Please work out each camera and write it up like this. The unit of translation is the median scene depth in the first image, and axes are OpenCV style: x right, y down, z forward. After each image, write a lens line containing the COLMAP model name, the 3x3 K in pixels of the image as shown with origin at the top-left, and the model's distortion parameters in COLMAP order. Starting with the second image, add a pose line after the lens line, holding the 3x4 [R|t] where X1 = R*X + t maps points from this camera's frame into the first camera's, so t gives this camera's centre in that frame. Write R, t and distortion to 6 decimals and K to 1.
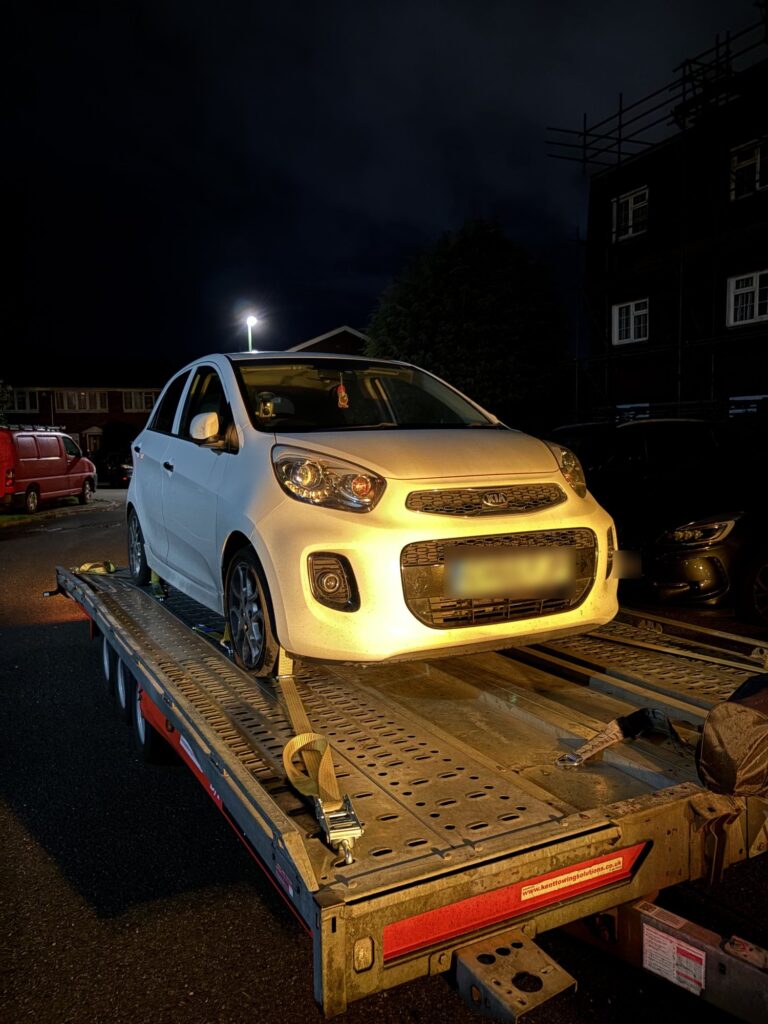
lens RADIAL K [[738.9, 0, 384.0], [0, 738.9, 512.0], [0, 0, 1]] dist [0.022376, -0.048914]
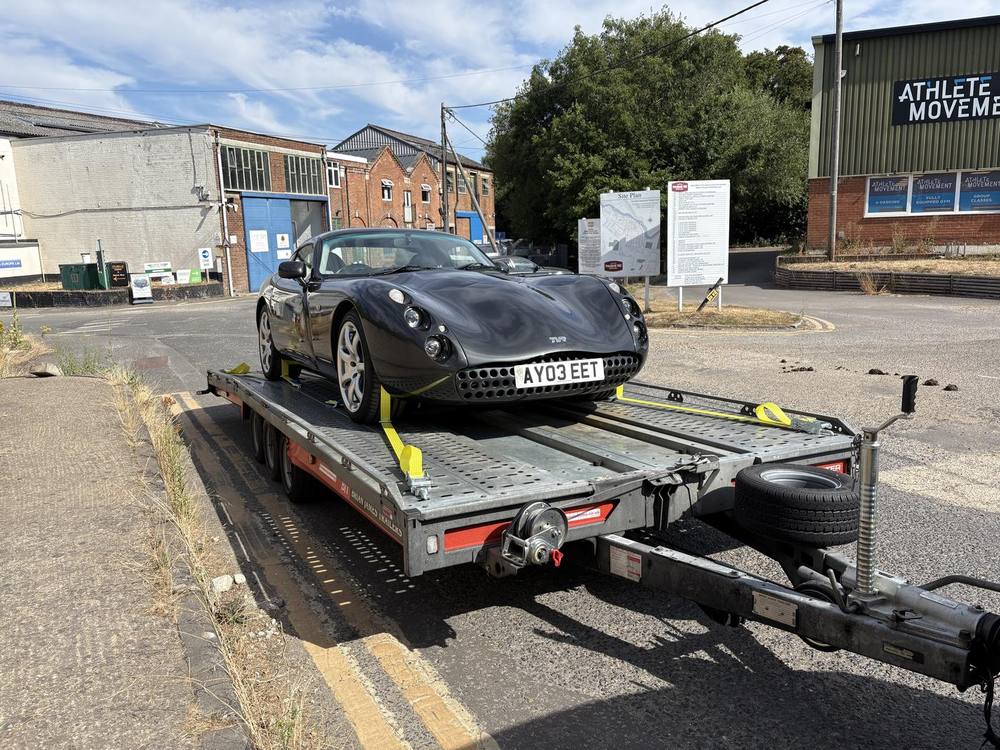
lens RADIAL K [[721.6, 0, 500.0], [0, 721.6, 375.0], [0, 0, 1]] dist [0.022376, -0.048914]
pose [[0.999939, -0.008978, -0.006455, 0.125415], [0.009316, 0.998469, 0.054528, 0.096065], [0.005956, -0.054585, 0.998491, -0.575891]]
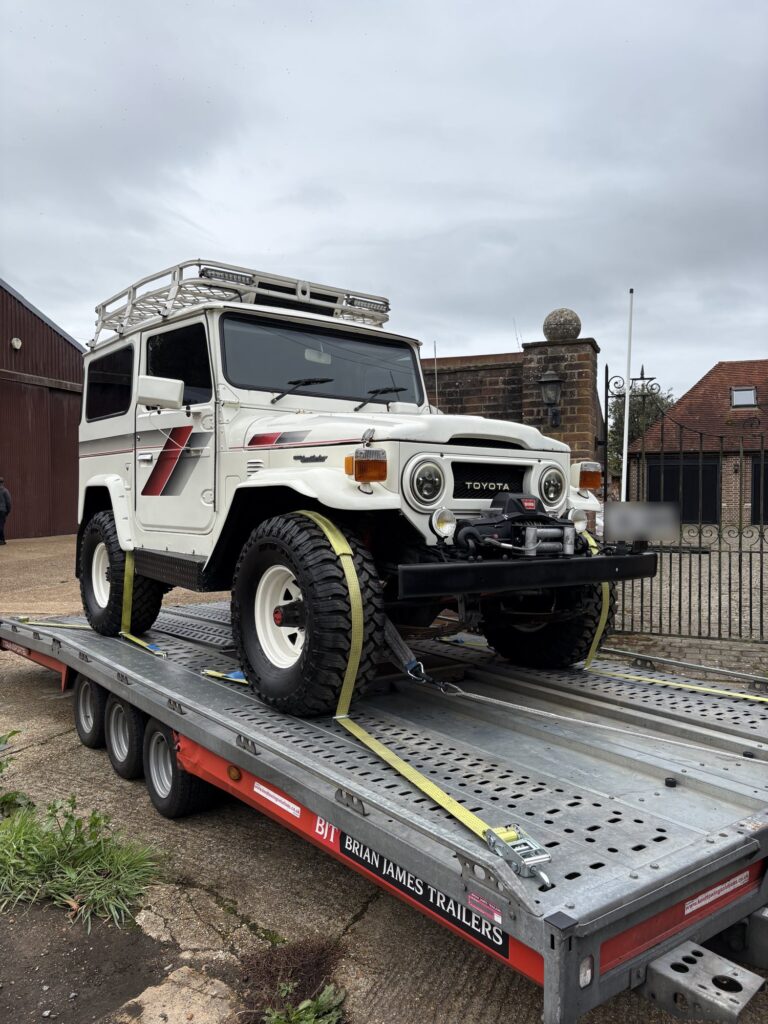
lens RADIAL K [[738.9, 0, 384.0], [0, 738.9, 512.0], [0, 0, 1]] dist [0.022376, -0.048914]
pose [[0.988804, 0.015287, 0.148435, -0.404384], [-0.004449, 0.997316, -0.073080, 0.022637], [-0.149154, 0.071601, 0.986218, -0.031936]]
